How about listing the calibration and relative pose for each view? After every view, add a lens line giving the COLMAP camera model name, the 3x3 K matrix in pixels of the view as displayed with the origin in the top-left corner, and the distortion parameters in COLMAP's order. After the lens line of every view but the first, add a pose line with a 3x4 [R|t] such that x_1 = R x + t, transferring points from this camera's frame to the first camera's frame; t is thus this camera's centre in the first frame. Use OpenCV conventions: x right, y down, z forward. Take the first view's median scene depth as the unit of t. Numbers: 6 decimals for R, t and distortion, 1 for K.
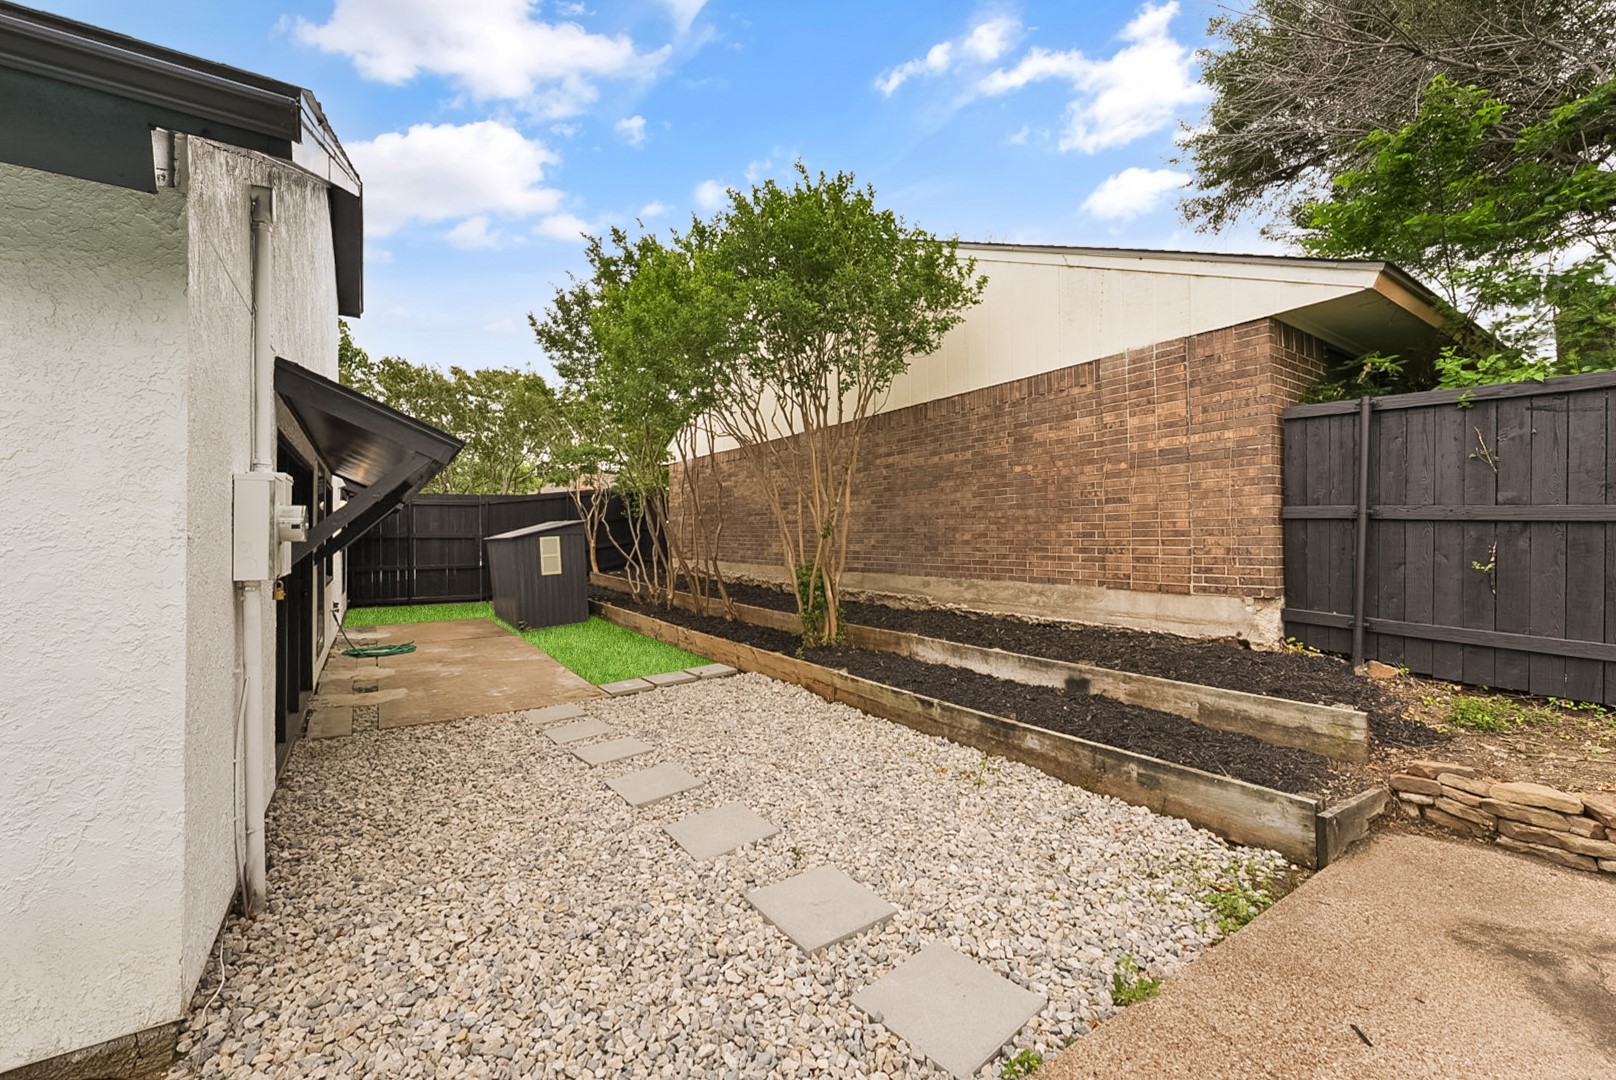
lens RADIAL K [[643.8, 0, 802.8], [0, 643.8, 519.8], [0, 0, 1]] dist [-0.000606, 0.000022]
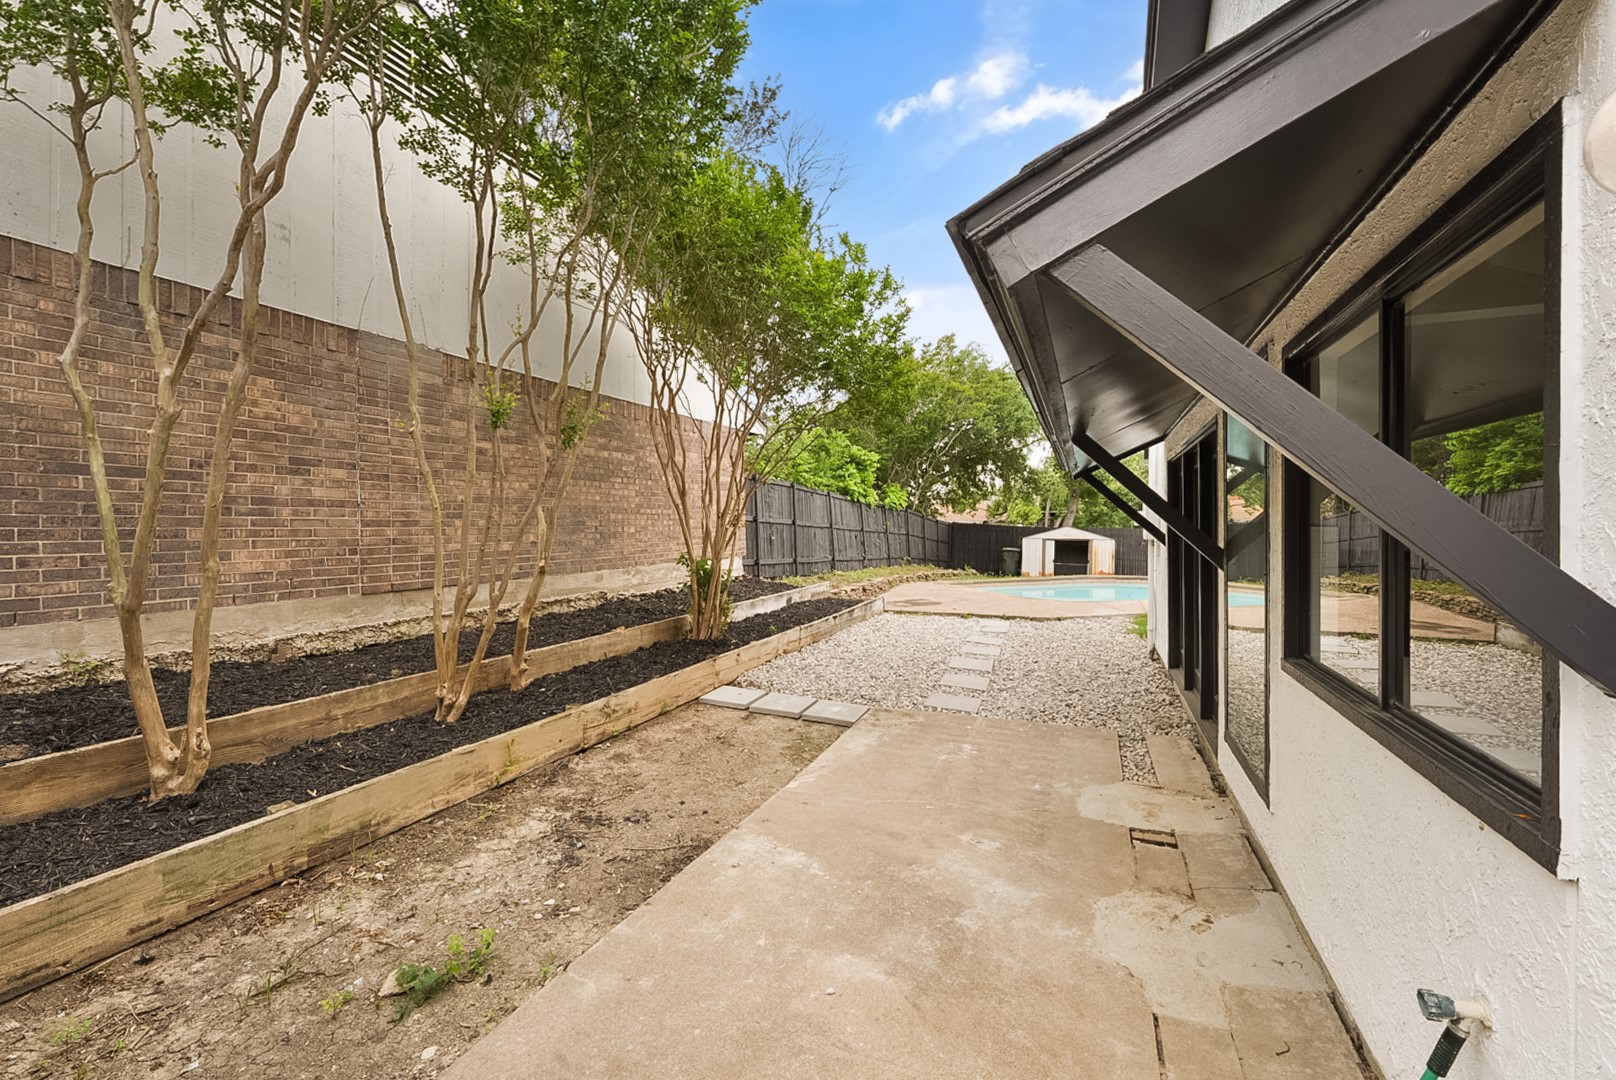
lens RADIAL K [[643.8, 0, 802.8], [0, 643.8, 519.8], [0, 0, 1]] dist [-0.000606, 0.000022]
pose [[-0.535198, 0.013512, 0.844619, -1.065844], [-0.013351, 0.999612, -0.024451, 0.039912], [-0.844621, -0.024362, -0.534810, 1.671239]]
